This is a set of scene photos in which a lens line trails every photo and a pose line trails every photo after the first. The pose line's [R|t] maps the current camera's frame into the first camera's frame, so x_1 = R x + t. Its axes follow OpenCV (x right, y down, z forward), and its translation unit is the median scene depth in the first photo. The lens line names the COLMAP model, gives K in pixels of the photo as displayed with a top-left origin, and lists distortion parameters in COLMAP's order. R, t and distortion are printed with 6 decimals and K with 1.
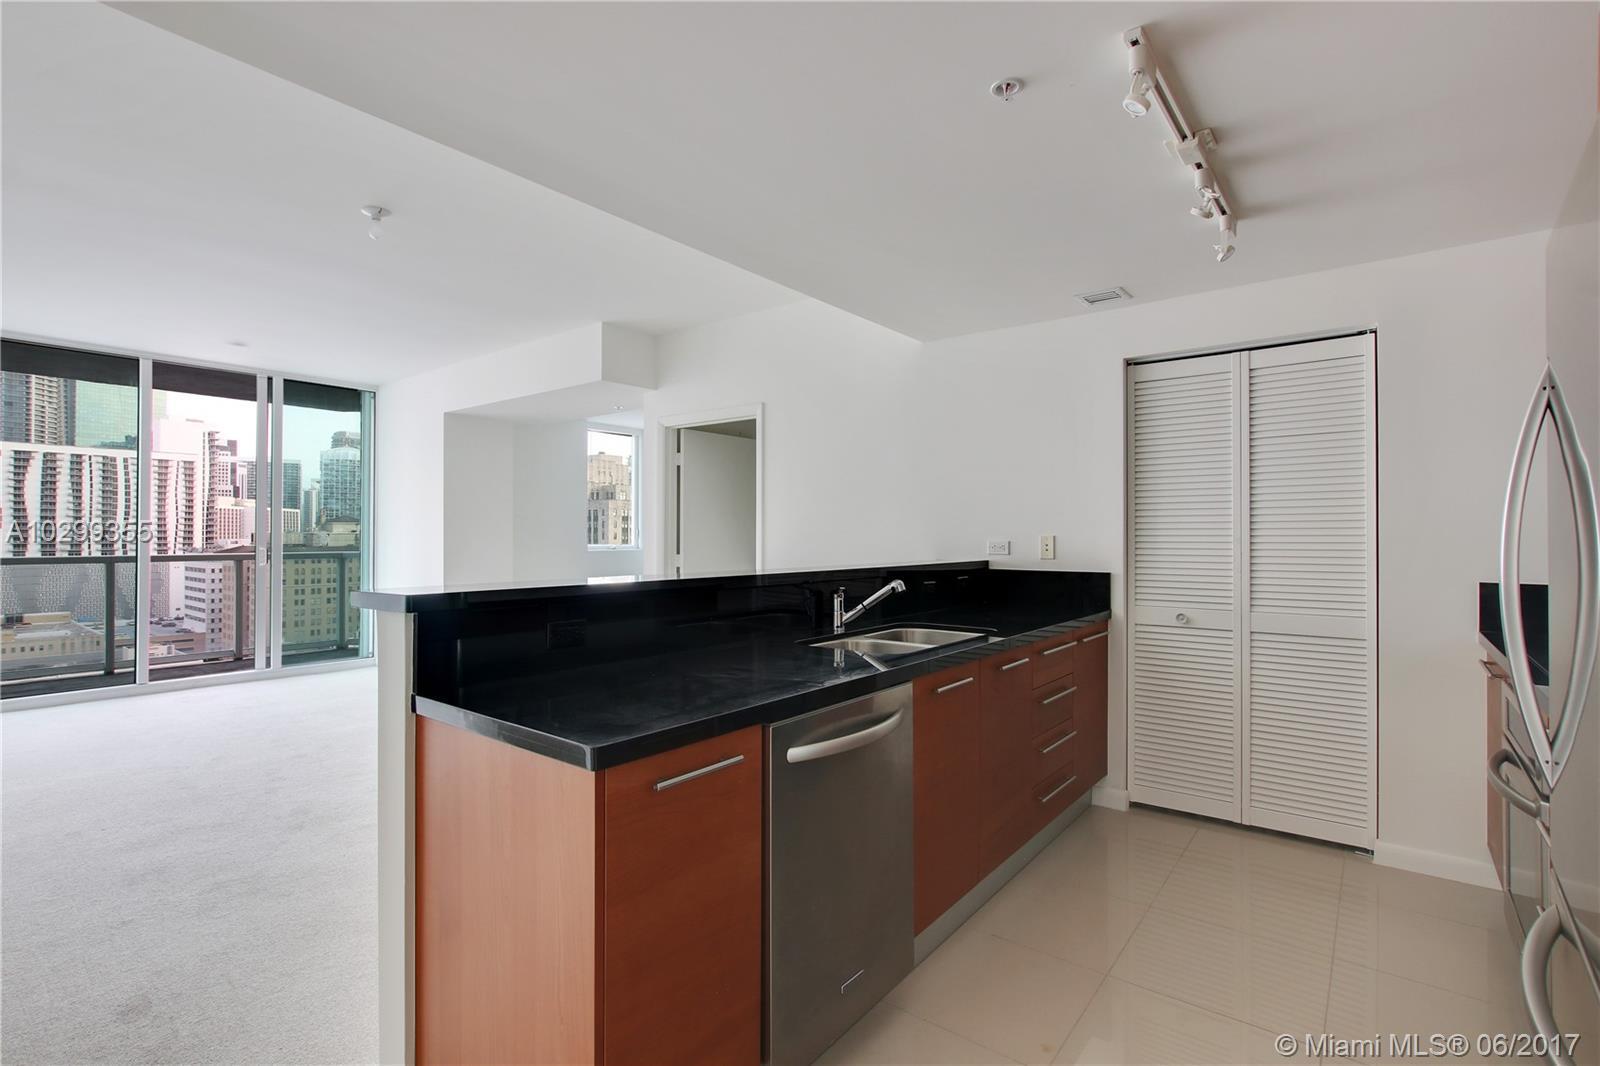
lens RADIAL K [[738.9, 0, 788.4], [0, 738.9, 534.5], [0, 0, 1]] dist [-0.005473, 0.003490]
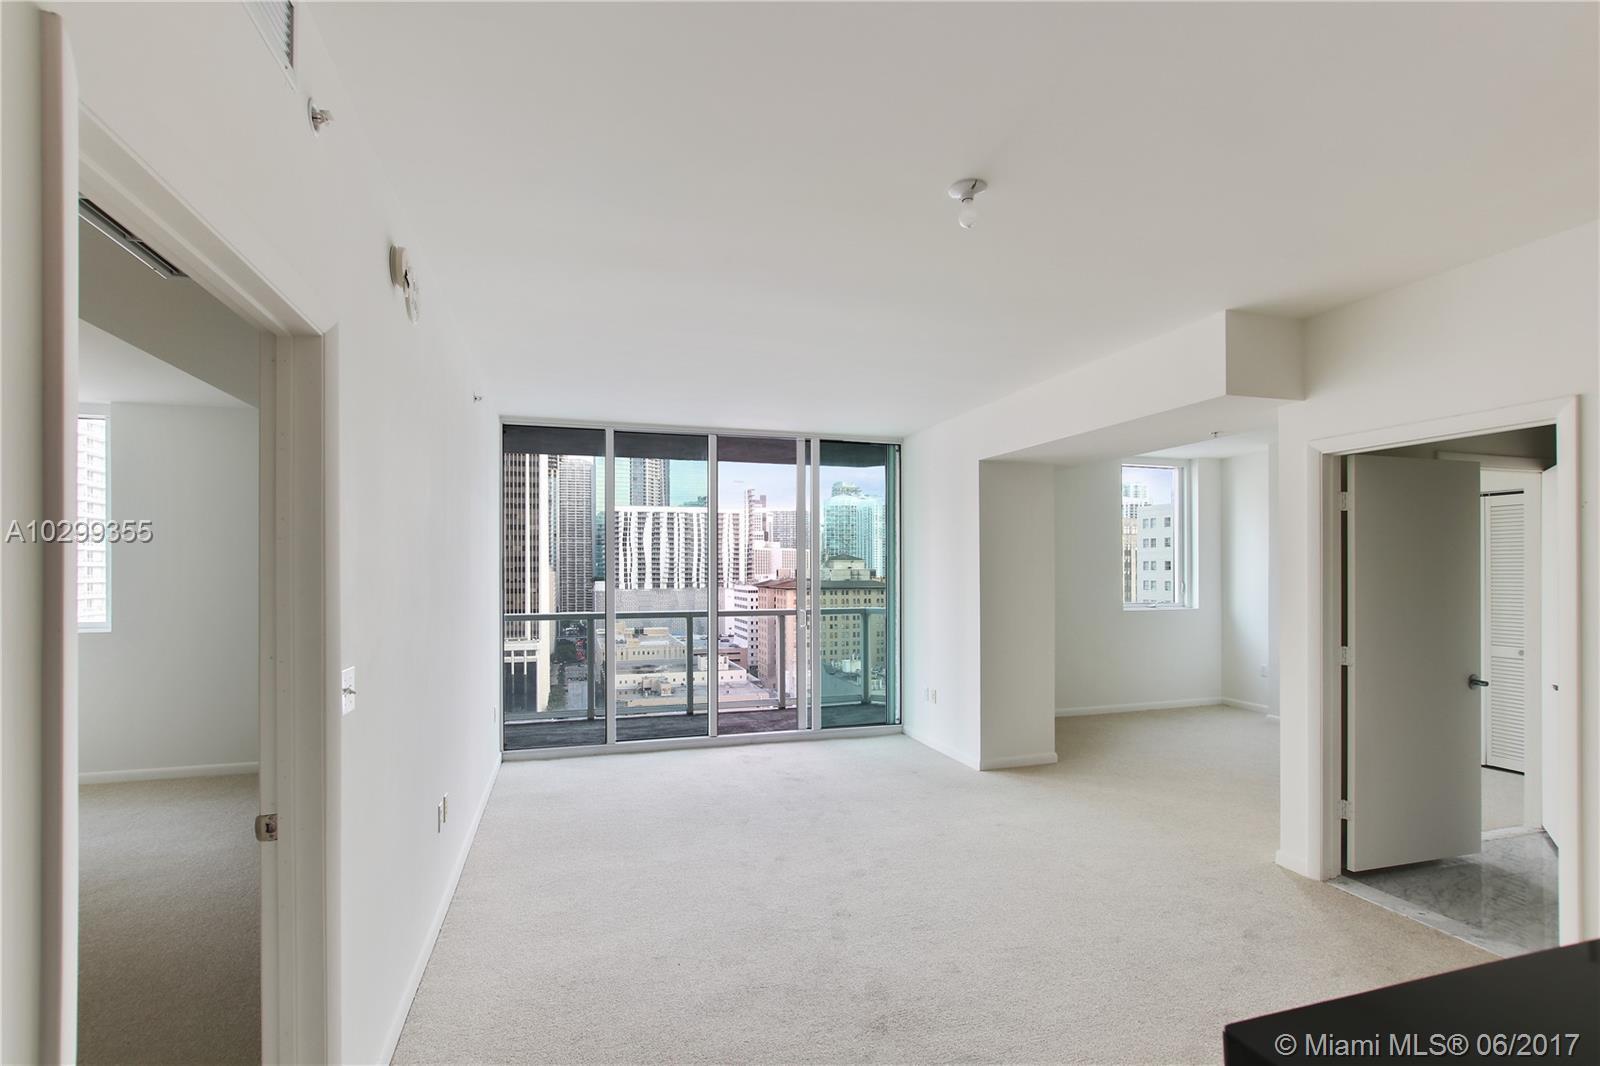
lens RADIAL K [[738.9, 0, 821.0], [0, 738.9, 578.7], [0, 0, 1]] dist [-0.005473, 0.003490]
pose [[0.843066, 0.001747, -0.537807, -0.100991], [0.006386, 0.999892, 0.013259, -0.025320], [0.537772, -0.014612, 0.842963, 0.110291]]
